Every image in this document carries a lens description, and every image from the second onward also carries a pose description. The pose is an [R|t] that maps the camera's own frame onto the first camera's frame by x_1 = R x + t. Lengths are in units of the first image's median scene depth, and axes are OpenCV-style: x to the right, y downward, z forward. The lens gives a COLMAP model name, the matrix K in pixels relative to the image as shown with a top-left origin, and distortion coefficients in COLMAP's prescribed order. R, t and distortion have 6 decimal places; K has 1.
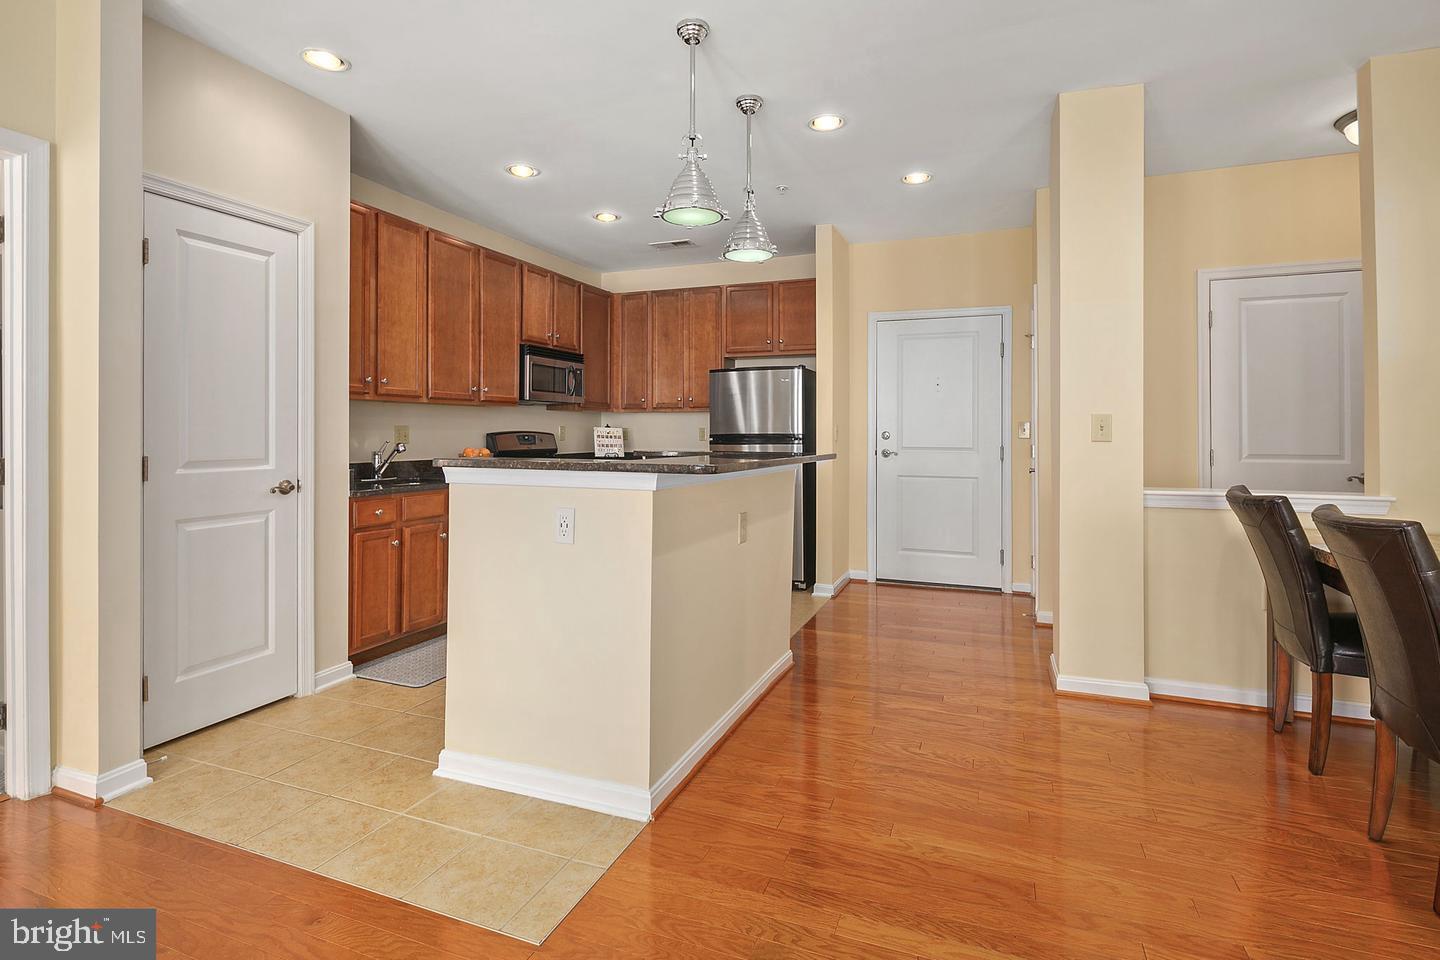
lens RADIAL K [[708.3, 0, 705.2], [0, 708.3, 425.9], [0, 0, 1]] dist [0.001985, -0.002606]
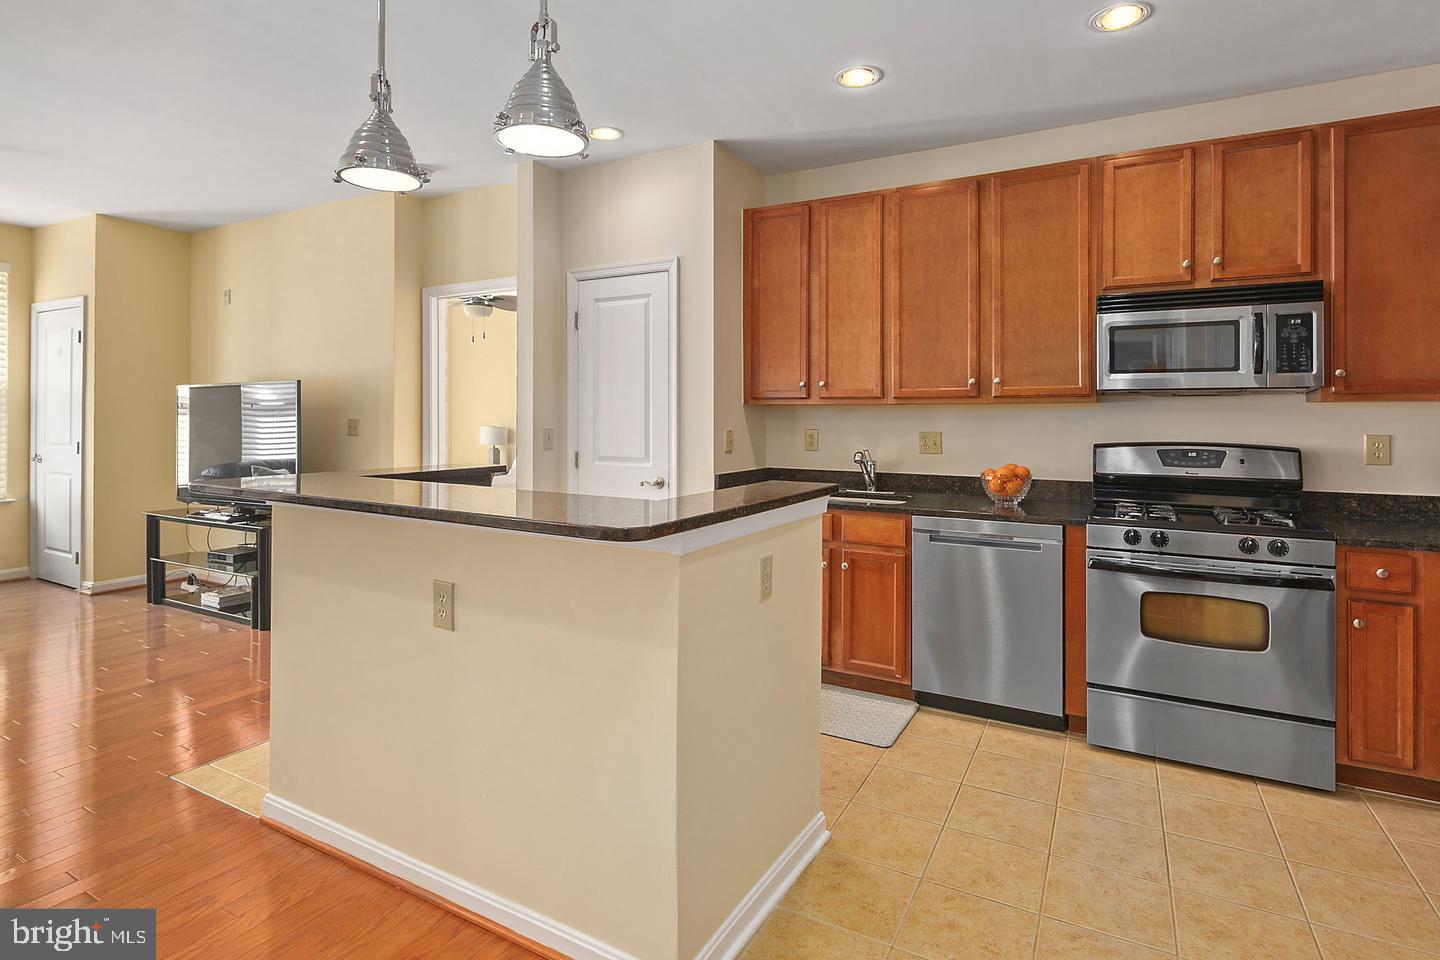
lens RADIAL K [[708.3, 0, 714.4], [0, 708.3, 420.7], [0, 0, 1]] dist [0.001985, -0.002606]
pose [[-0.102375, -0.004036, -0.994738, 0.456657], [0.000761, 0.999991, -0.004136, -0.010775], [0.994746, -0.001180, -0.102371, 0.910172]]
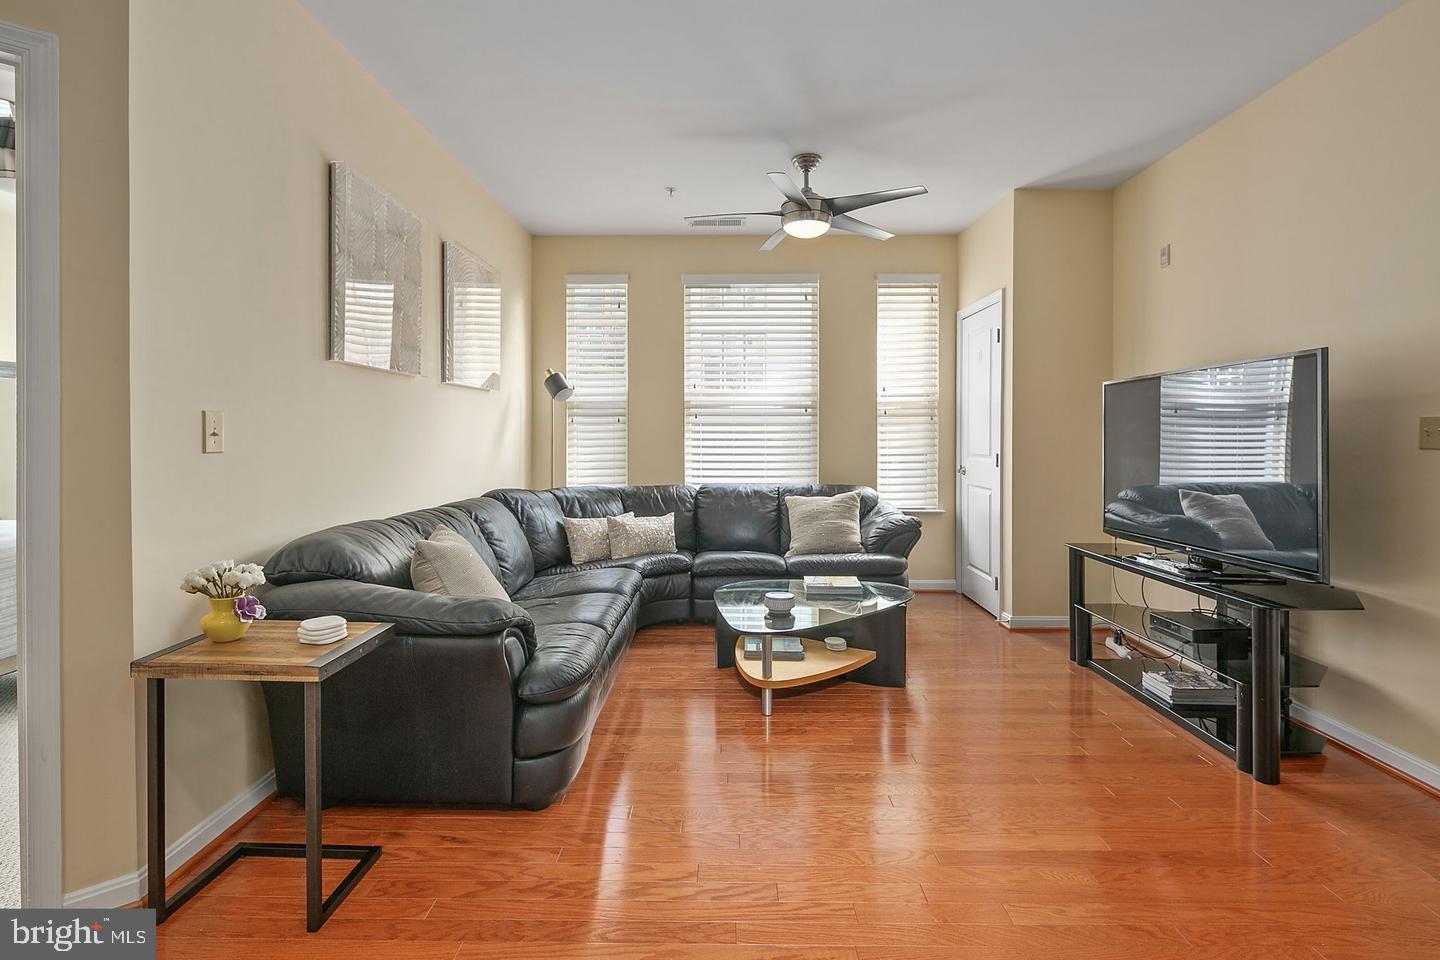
lens RADIAL K [[708.3, 0, 724.4], [0, 708.3, 437.3], [0, 0, 1]] dist [0.001985, -0.002606]
pose [[-0.926888, -0.003157, -0.375324, 0.147926], [-0.002053, 0.999992, -0.003342, -0.000022], [0.375332, -0.002327, -0.926888, 0.541351]]
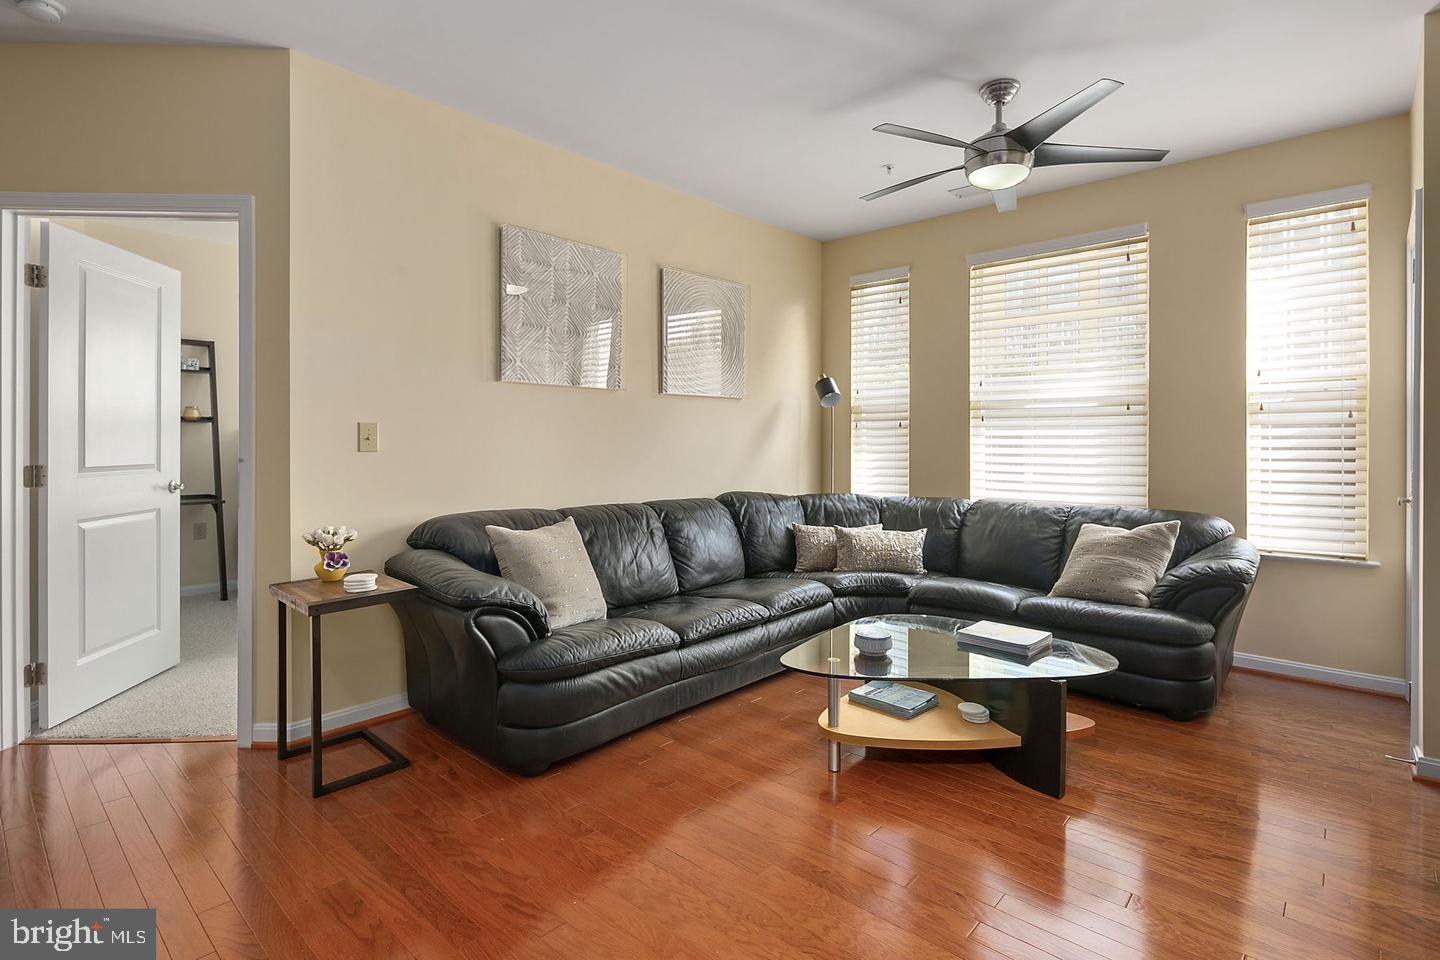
lens RADIAL K [[708.3, 0, 716.9], [0, 708.3, 440.0], [0, 0, 1]] dist [0.001985, -0.002606]
pose [[-0.941209, -0.006552, 0.337761, -0.274689], [-0.007941, 0.999965, -0.002731, -0.002960], [-0.337731, -0.005252, -0.941228, 0.500706]]
